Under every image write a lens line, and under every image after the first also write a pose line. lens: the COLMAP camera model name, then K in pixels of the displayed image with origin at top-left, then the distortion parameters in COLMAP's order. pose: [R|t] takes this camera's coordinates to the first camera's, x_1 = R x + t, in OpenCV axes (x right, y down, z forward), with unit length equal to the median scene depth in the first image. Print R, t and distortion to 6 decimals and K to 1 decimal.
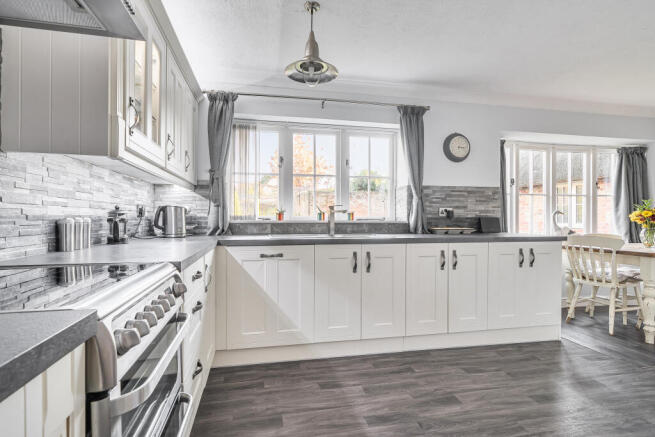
lens RADIAL K [[319.2, 0, 327.5], [0, 319.2, 218.5], [0, 0, 1]] dist [0.003095, 0.000876]
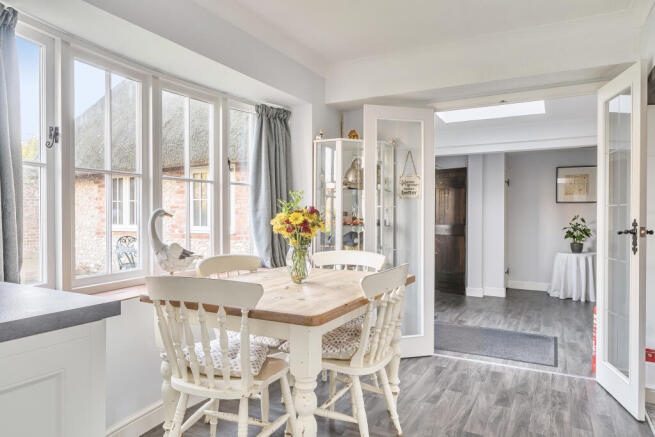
lens RADIAL K [[430.1, 0, 327.5], [0, 430.1, 218.5], [0, 0, 1]] dist [0.000321, 0.000094]
pose [[0.632902, -0.005983, 0.774209, 0.383993], [0.002993, 0.999982, 0.005281, -0.014117], [-0.774226, -0.001025, 0.632908, 0.406837]]
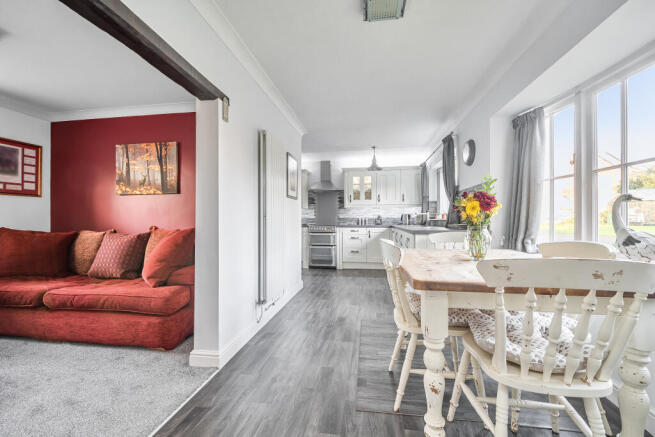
lens RADIAL K [[266.7, 0, 327.5], [0, 266.7, 218.5], [0, 0, 1]] dist [0.000056, 0.000001]
pose [[-0.349089, -0.003545, -0.937083, 1.330637], [0.005537, 0.999968, -0.005845, 0.007292], [0.937073, -0.007229, -0.349058, 0.700434]]
